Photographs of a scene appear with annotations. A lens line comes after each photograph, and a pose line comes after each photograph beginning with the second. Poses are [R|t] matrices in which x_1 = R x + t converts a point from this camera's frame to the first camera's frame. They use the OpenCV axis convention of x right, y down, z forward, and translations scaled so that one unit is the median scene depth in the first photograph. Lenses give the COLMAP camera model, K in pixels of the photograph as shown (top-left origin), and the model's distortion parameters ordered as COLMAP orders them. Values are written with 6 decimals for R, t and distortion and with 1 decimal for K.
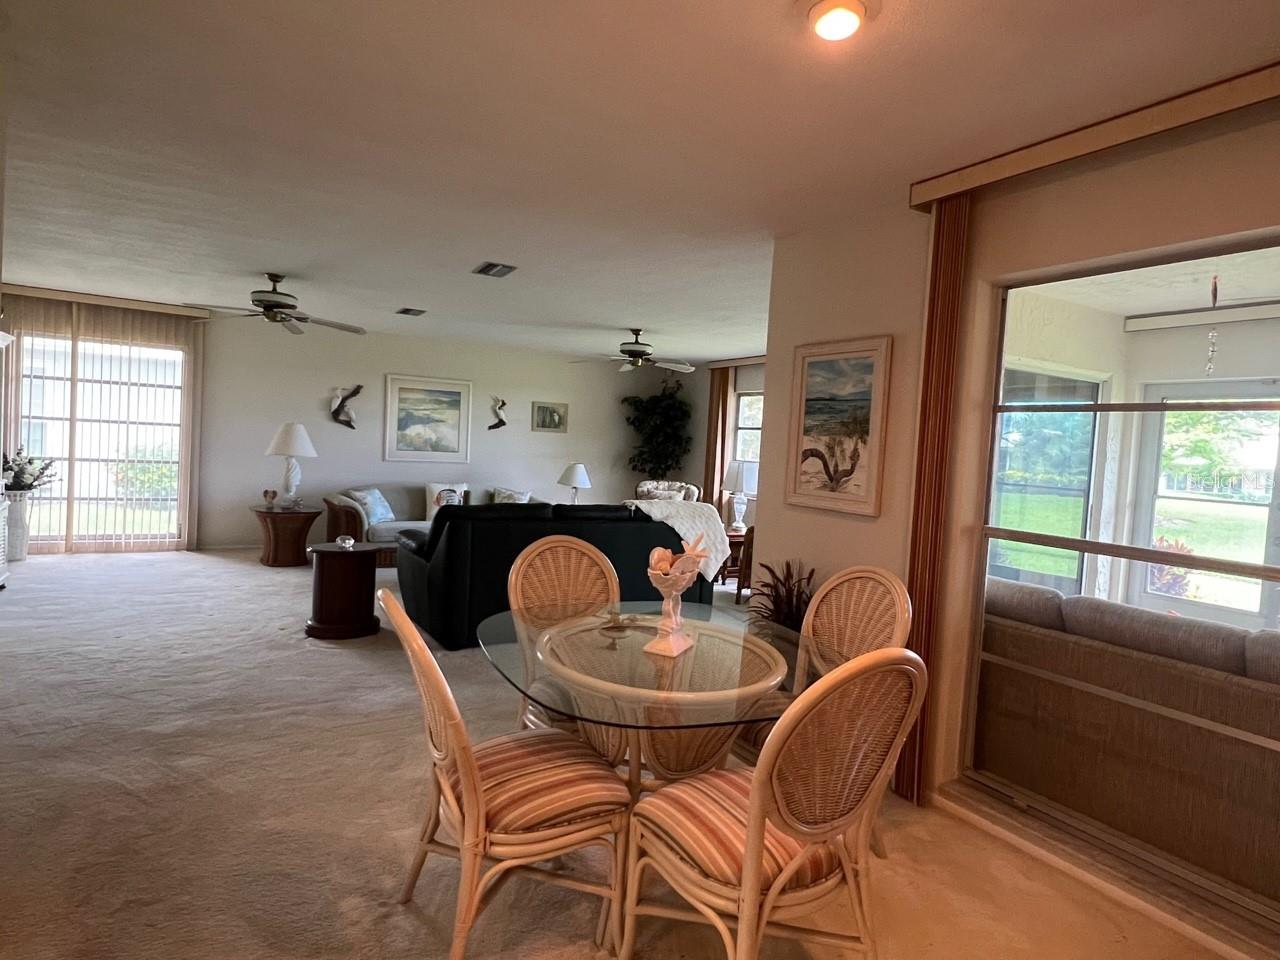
lens RADIAL K [[733.1, 0, 640.5], [0, 733.1, 477.7], [0, 0, 1]] dist [0.003556, -0.007495]
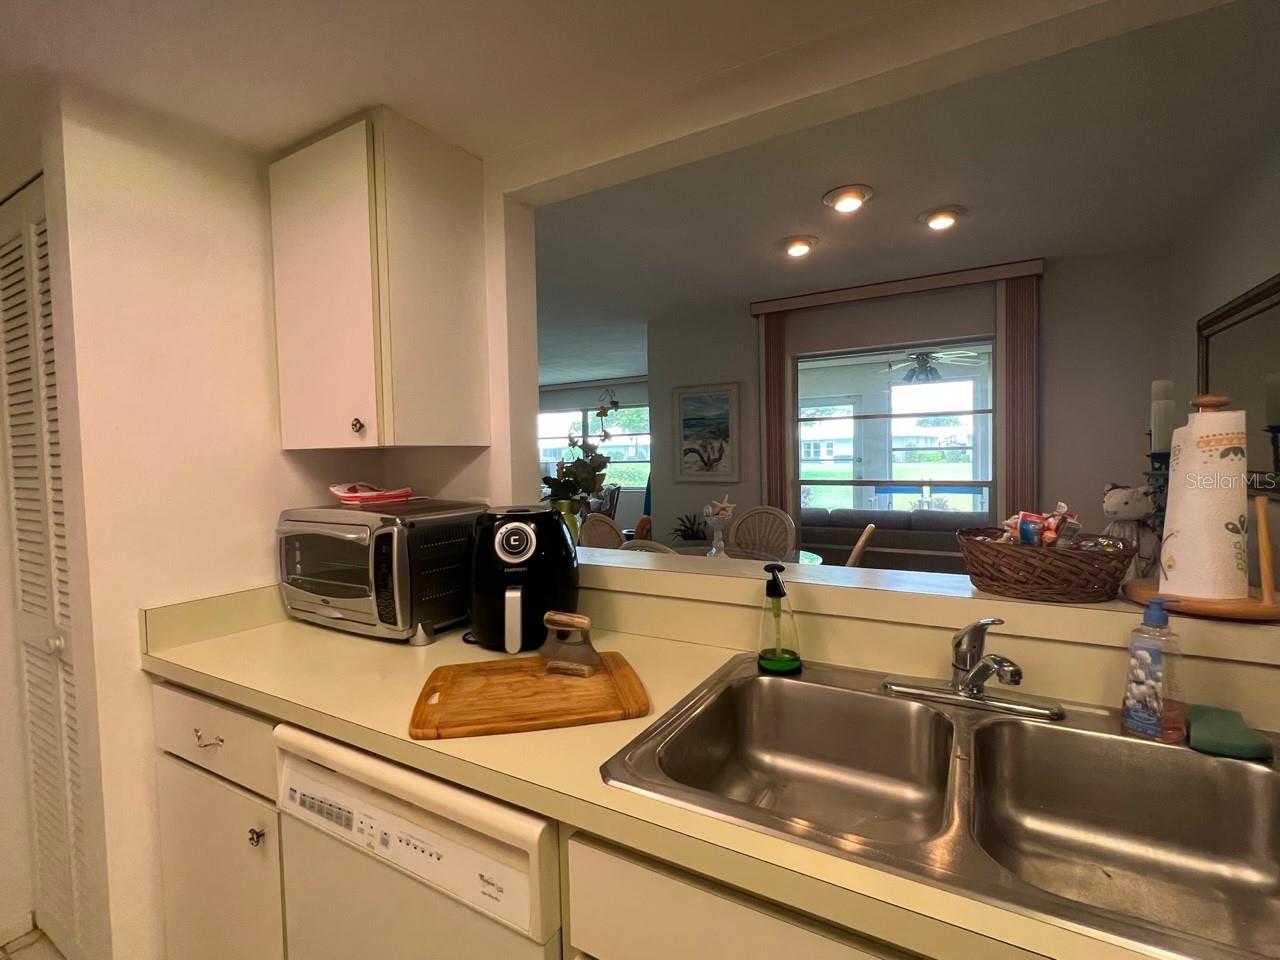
lens RADIAL K [[585.0, 0, 628.5], [0, 585.0, 475.9], [0, 0, 1]] dist [0.001343, 0.000194]
pose [[0.874328, -0.097275, 0.475488, -0.275103], [0.096618, 0.994985, 0.025891, -0.011928], [-0.475622, 0.023303, 0.879341, -0.067083]]
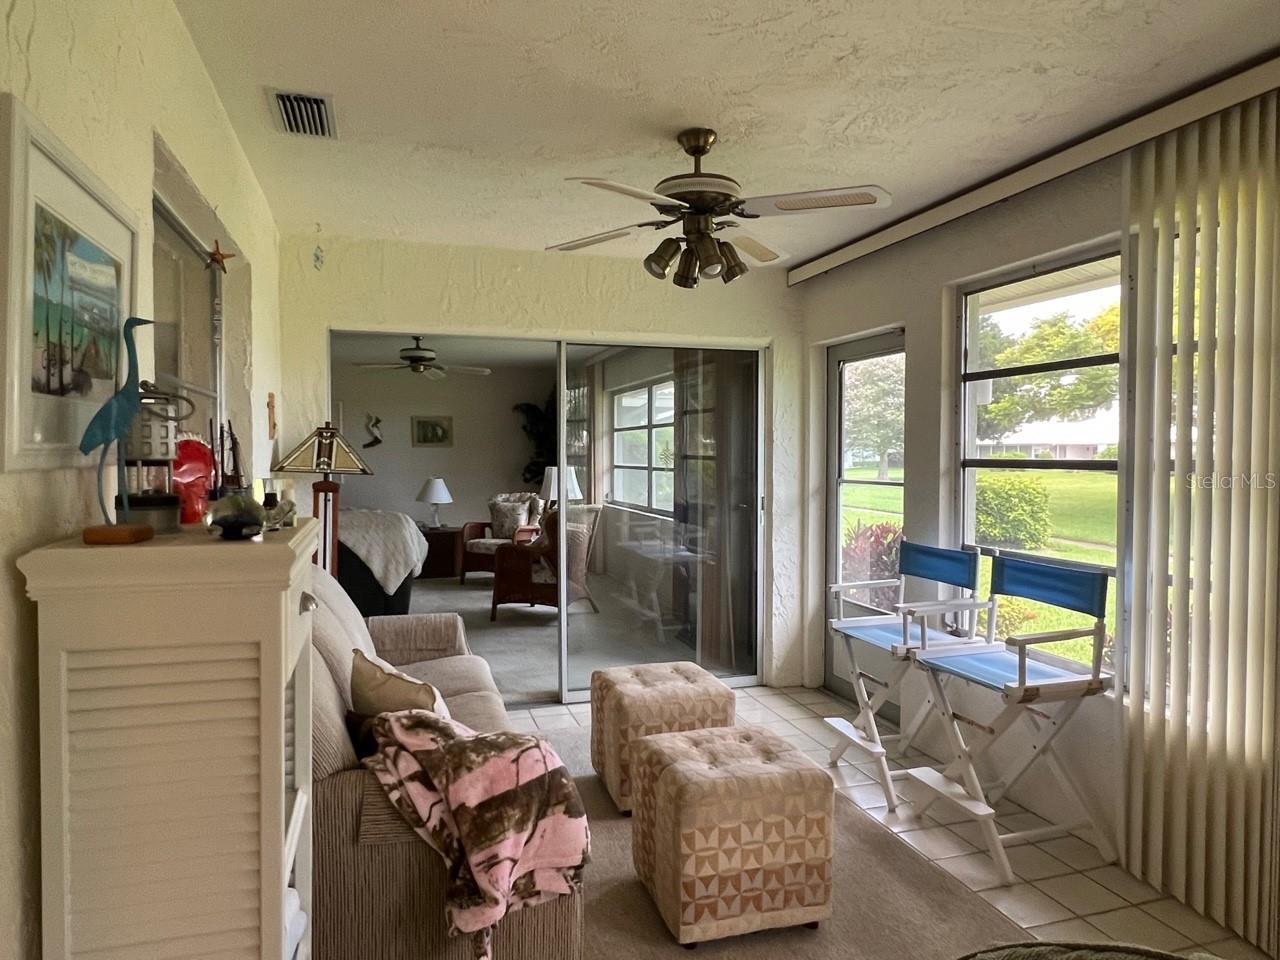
lens RADIAL K [[815.6, 0, 630.8], [0, 815.6, 479.1], [0, 0, 1]] dist [0.001531, -0.001774]
pose [[0.968154, -0.051124, -0.245082, 0.513317], [0.045887, 0.998581, -0.027037, 0.027122], [0.246116, 0.014930, 0.969125, 0.043460]]
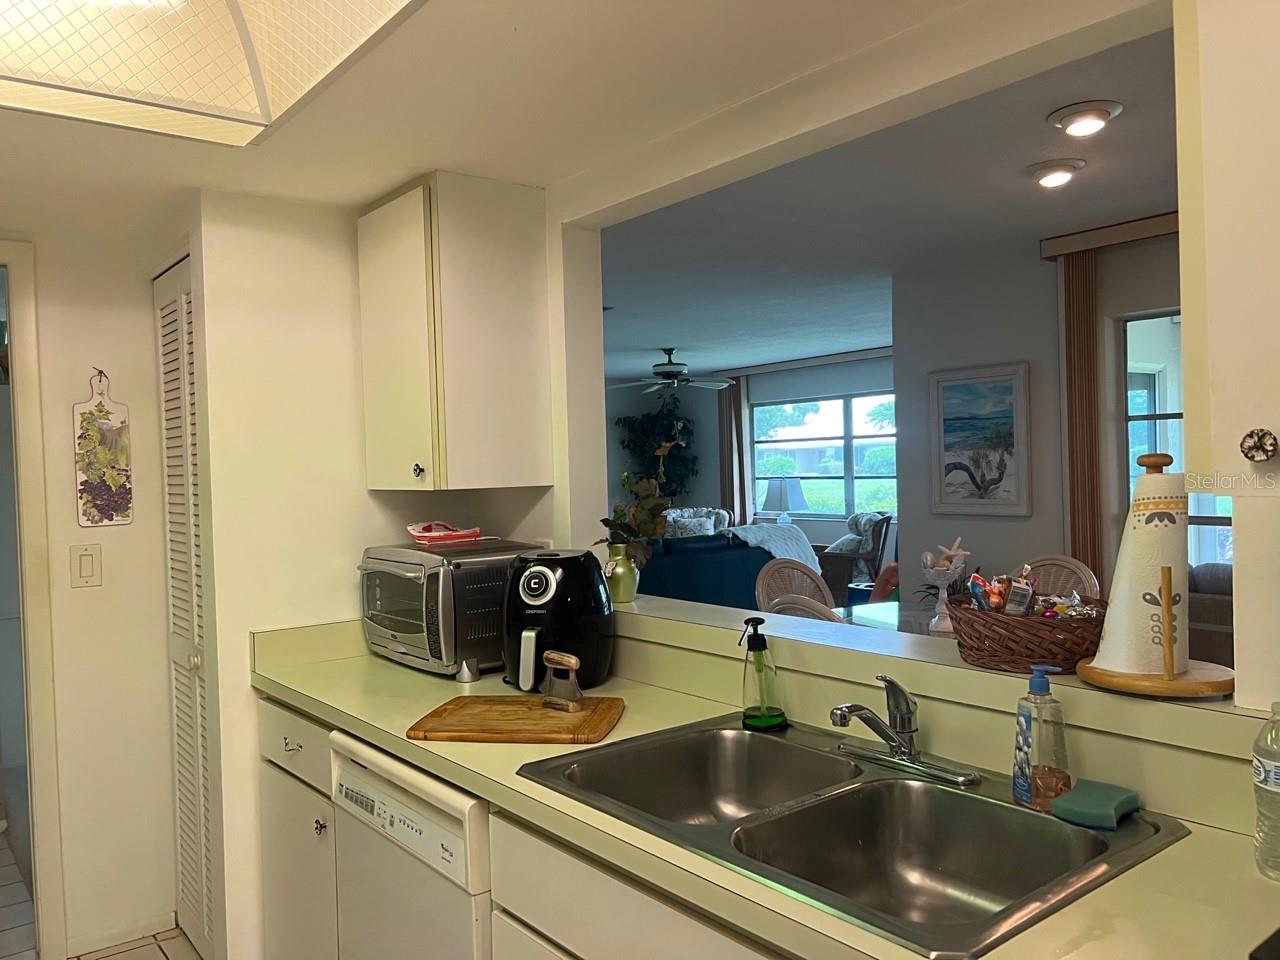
lens RADIAL K [[962.6, 0, 629.2], [0, 962.6, 473.5], [0, 0, 1]] dist [0.057916, -0.065618]
pose [[0.987643, -0.090419, 0.128007, -0.227229], [0.094607, 0.995148, -0.027013, -0.014983], [-0.124943, 0.038789, 0.991405, -0.207632]]
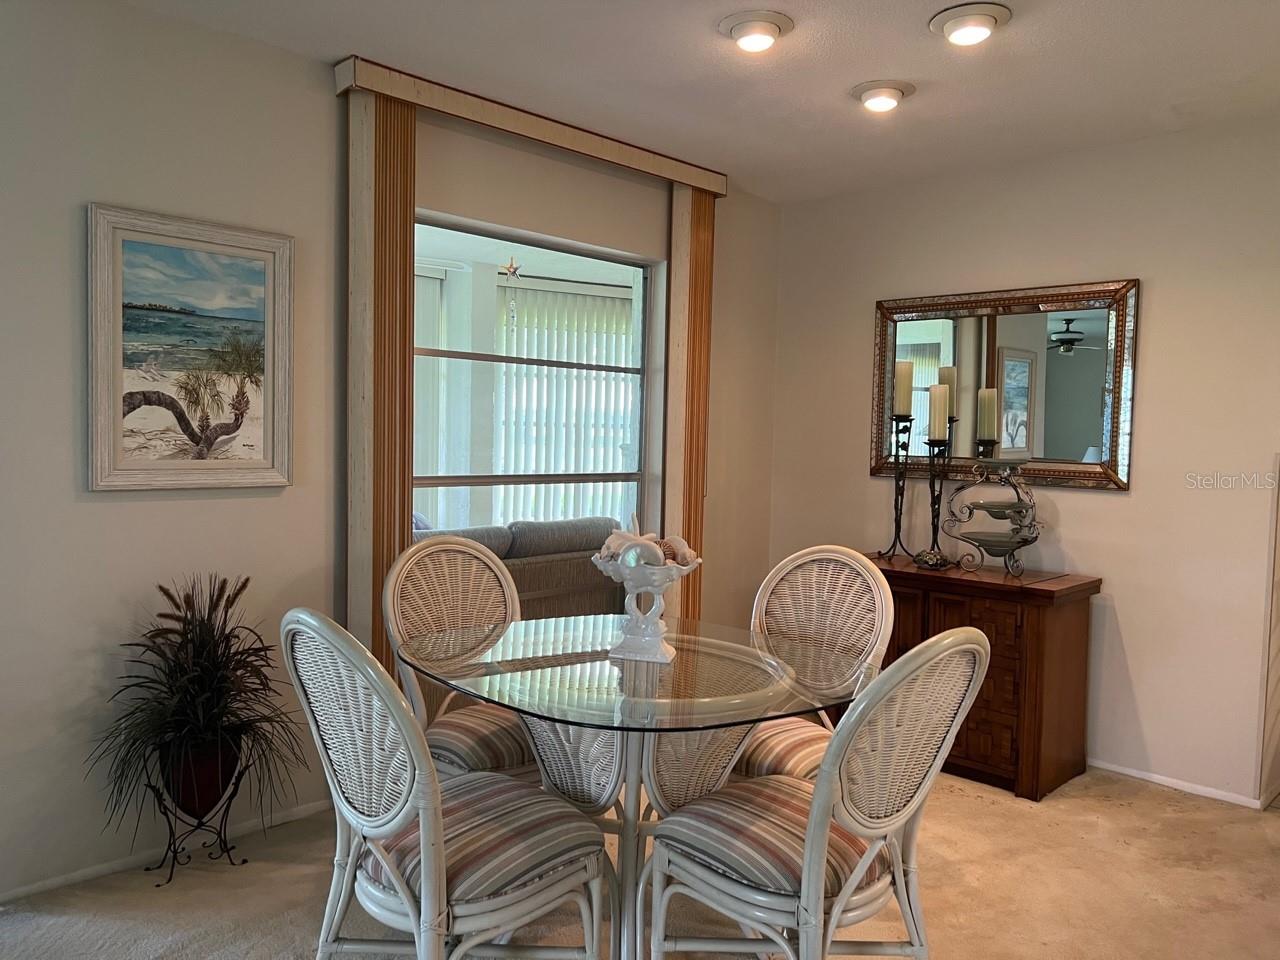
lens RADIAL K [[962.6, 0, 649.1], [0, 962.6, 476.8], [0, 0, 1]] dist [0.057916, -0.065618]
pose [[-0.250007, -0.116592, 0.961199, -0.316154], [0.001185, 0.992686, 0.120719, -0.032654], [-0.968243, 0.031320, -0.248040, 0.401740]]
